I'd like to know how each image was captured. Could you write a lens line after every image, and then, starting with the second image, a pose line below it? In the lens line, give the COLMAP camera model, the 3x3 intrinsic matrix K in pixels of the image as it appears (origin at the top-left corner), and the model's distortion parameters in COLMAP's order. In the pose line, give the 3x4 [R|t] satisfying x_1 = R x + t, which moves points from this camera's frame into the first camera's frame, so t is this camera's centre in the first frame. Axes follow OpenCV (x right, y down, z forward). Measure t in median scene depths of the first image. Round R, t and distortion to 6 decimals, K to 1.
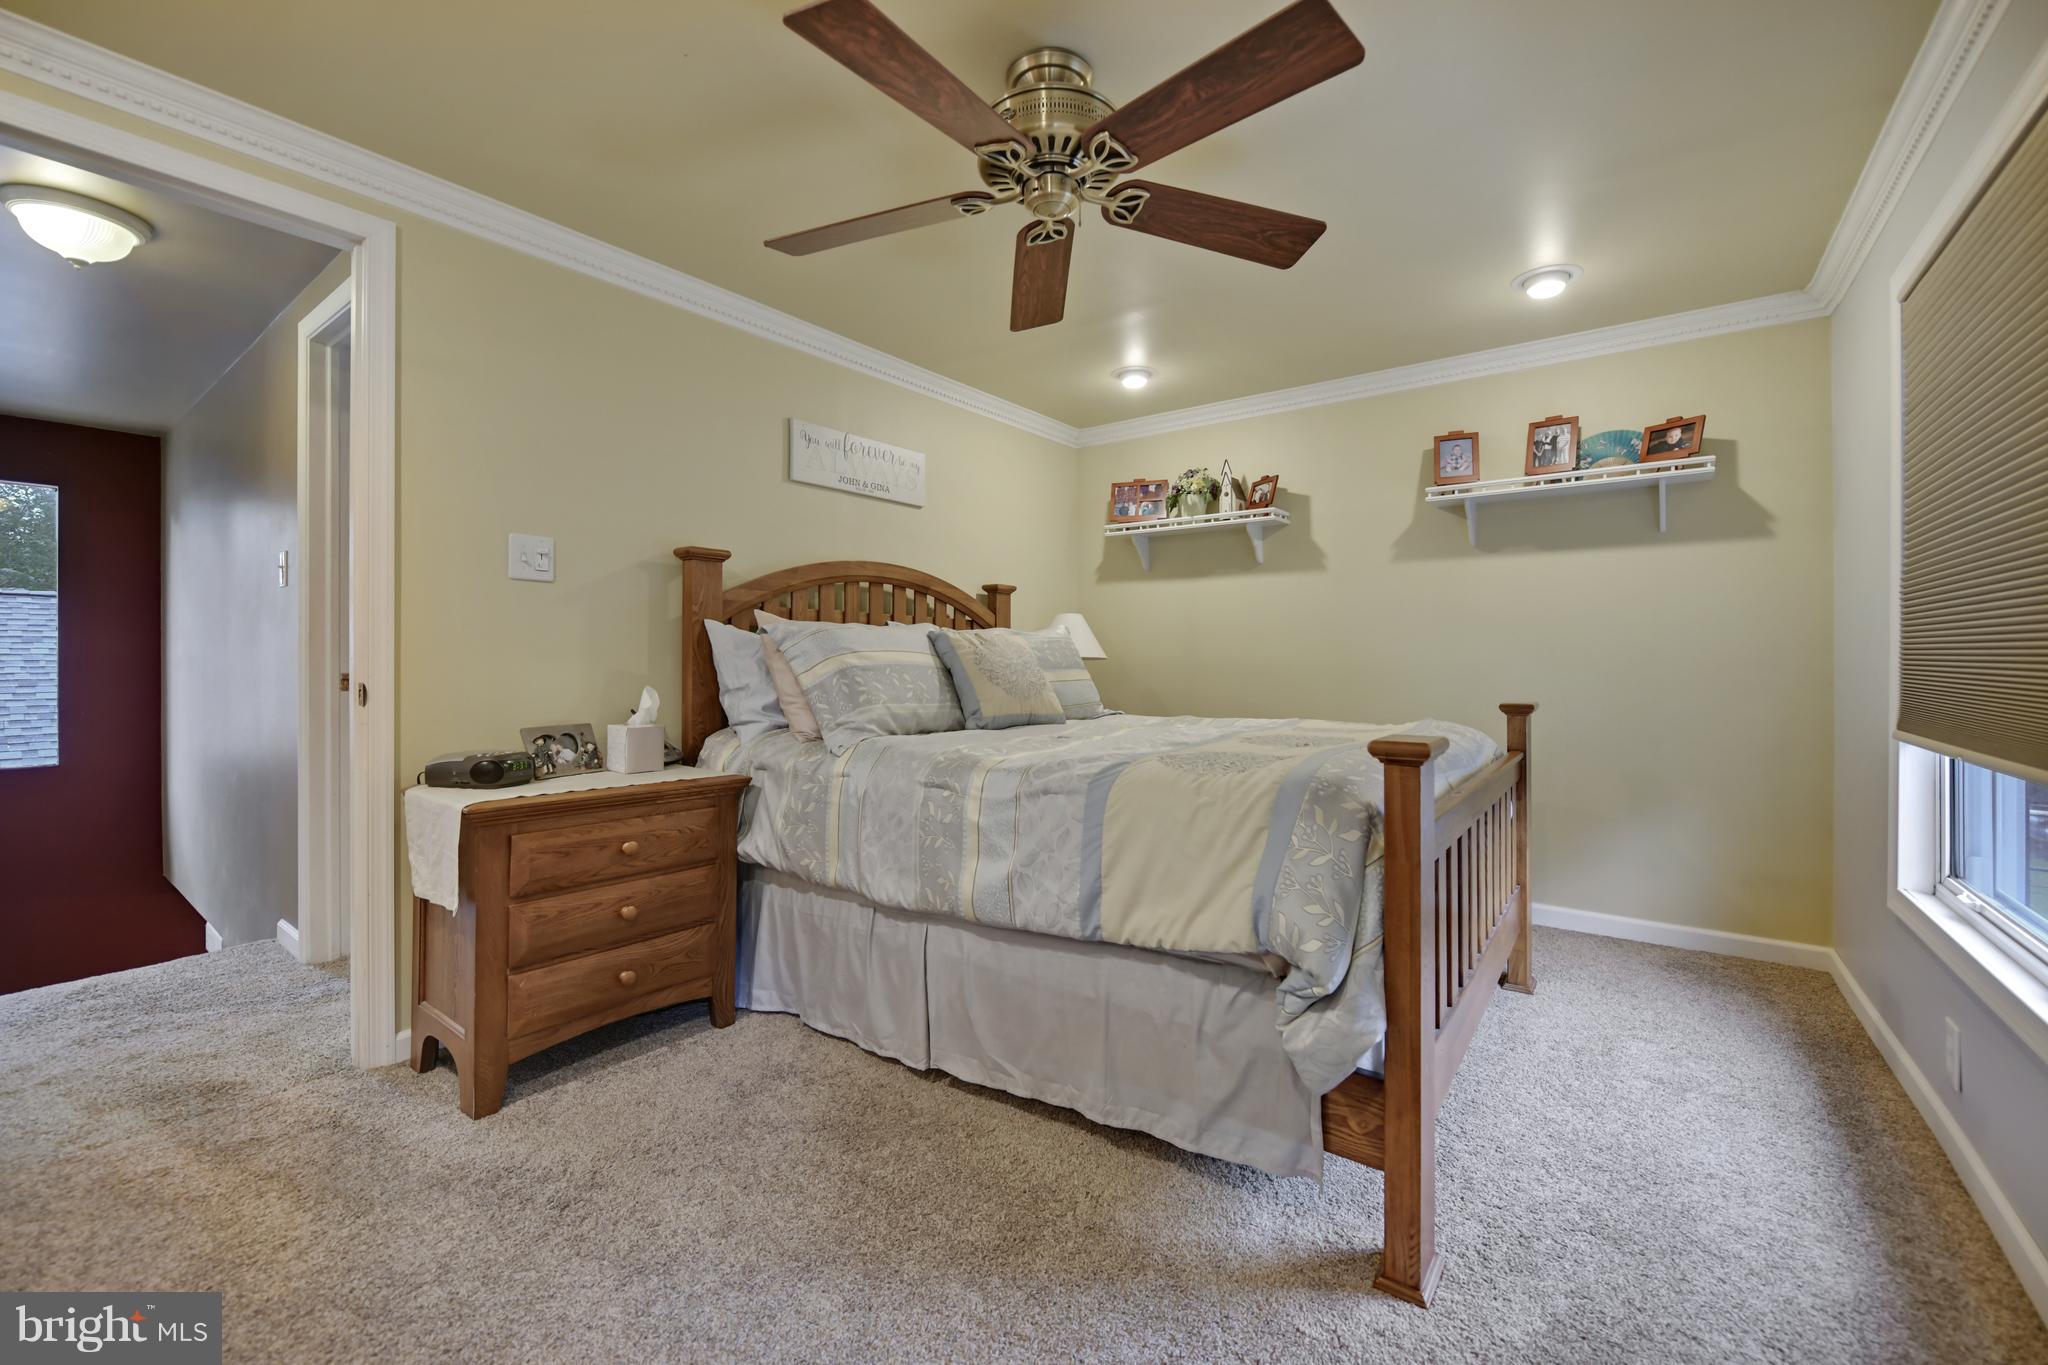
lens RADIAL K [[812.3, 0, 1023.9], [0, 812.3, 664.6], [0, 0, 1]] dist [-0.004943, 0.000555]
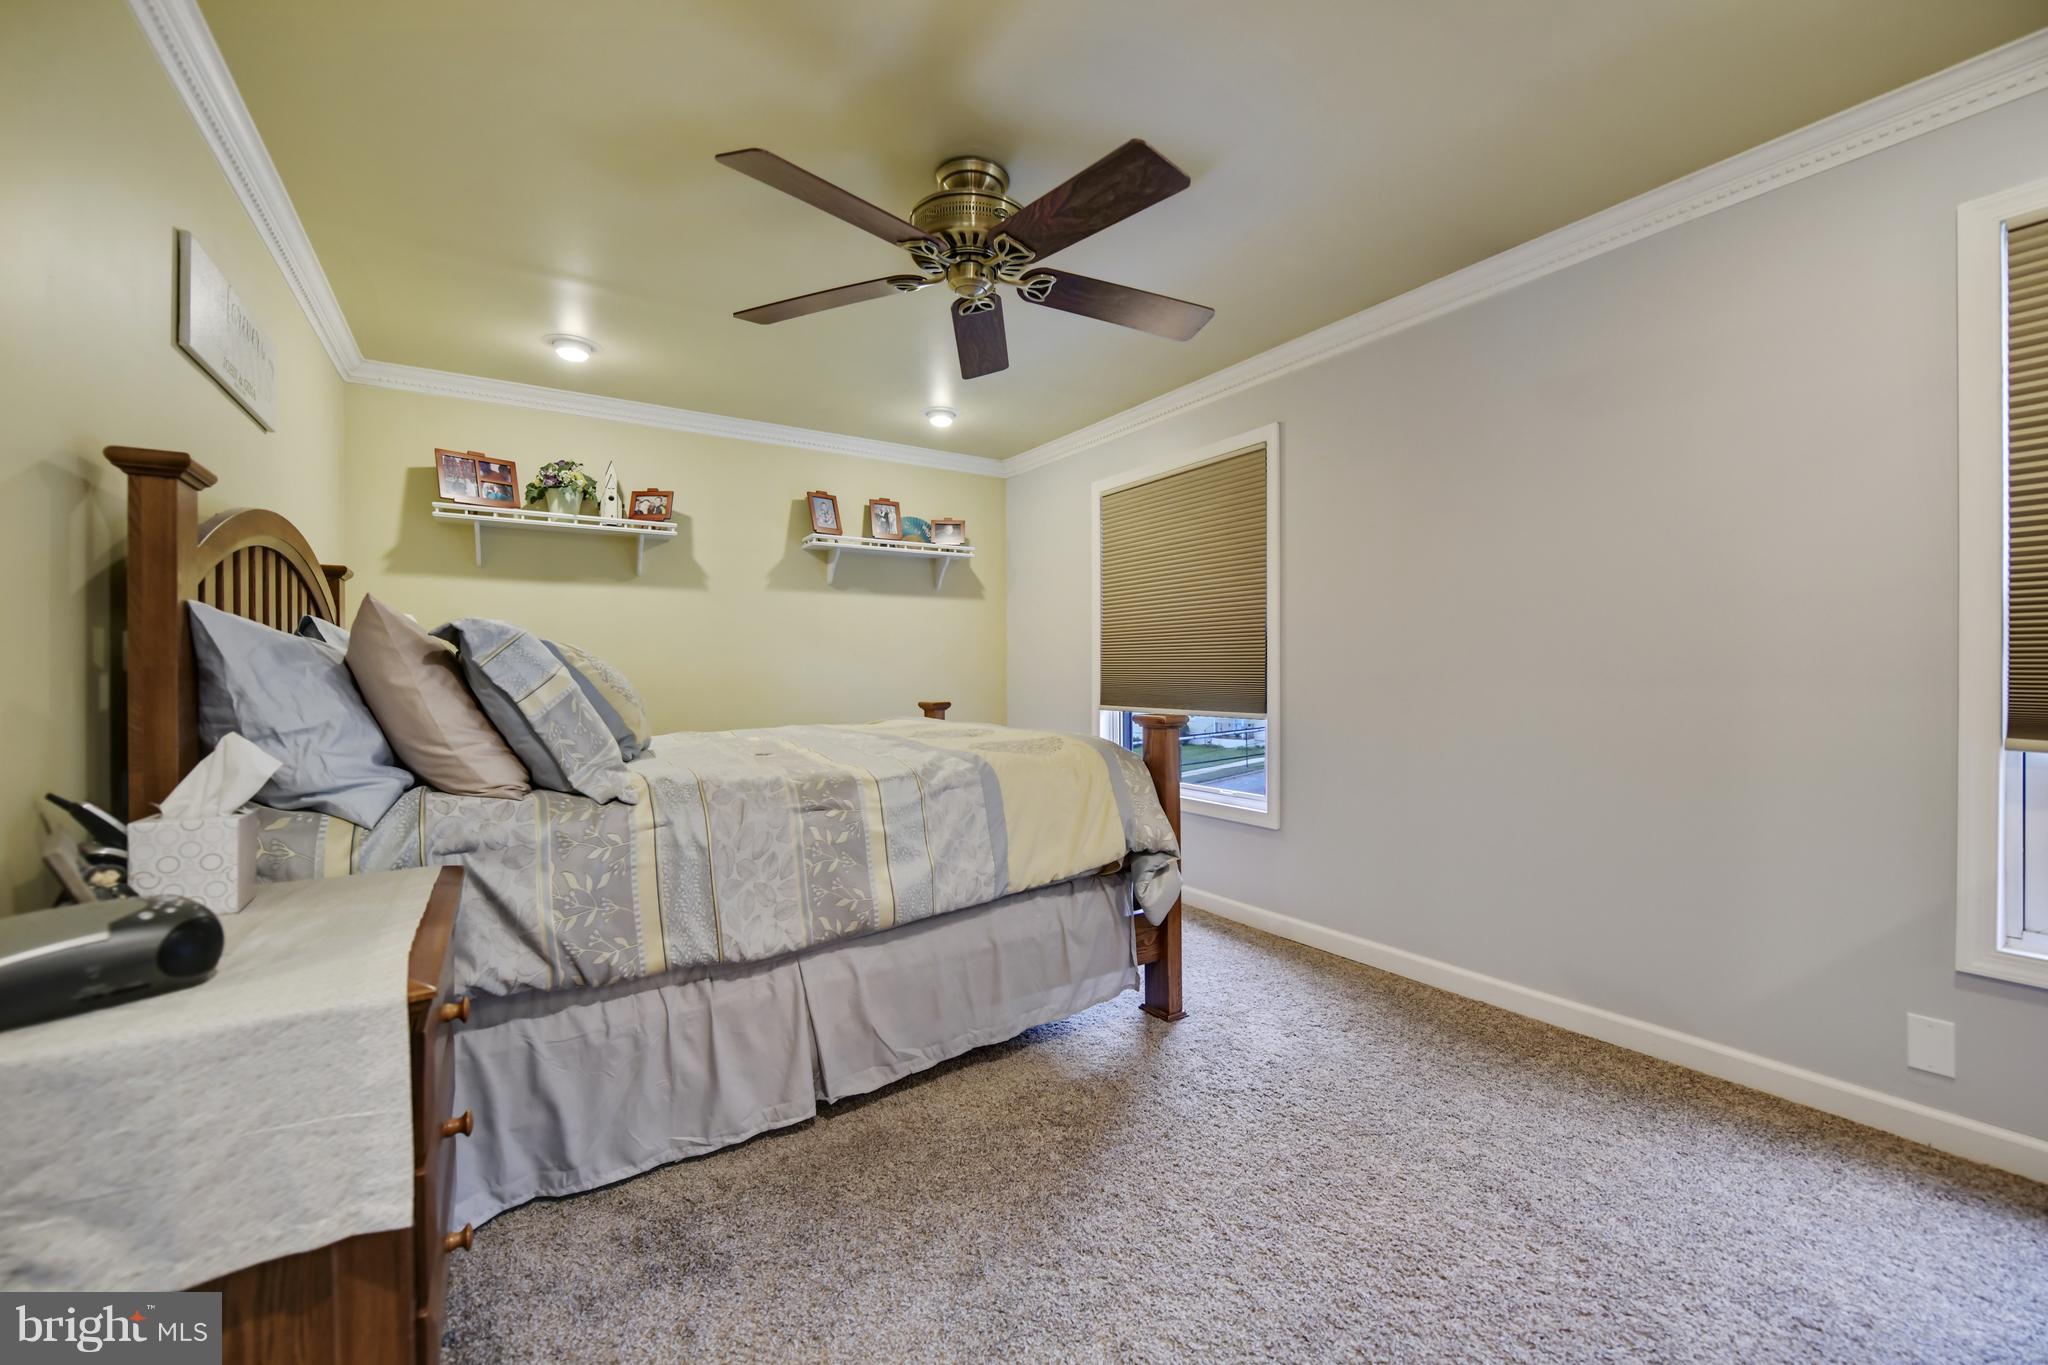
lens RADIAL K [[812.3, 0, 1021.1], [0, 812.3, 673.3], [0, 0, 1]] dist [-0.004943, 0.000555]
pose [[0.357326, -0.006626, 0.933956, -0.809350], [0.013036, 0.999913, 0.002106, -0.005656], [-0.933889, 0.011422, 0.357381, 0.394634]]
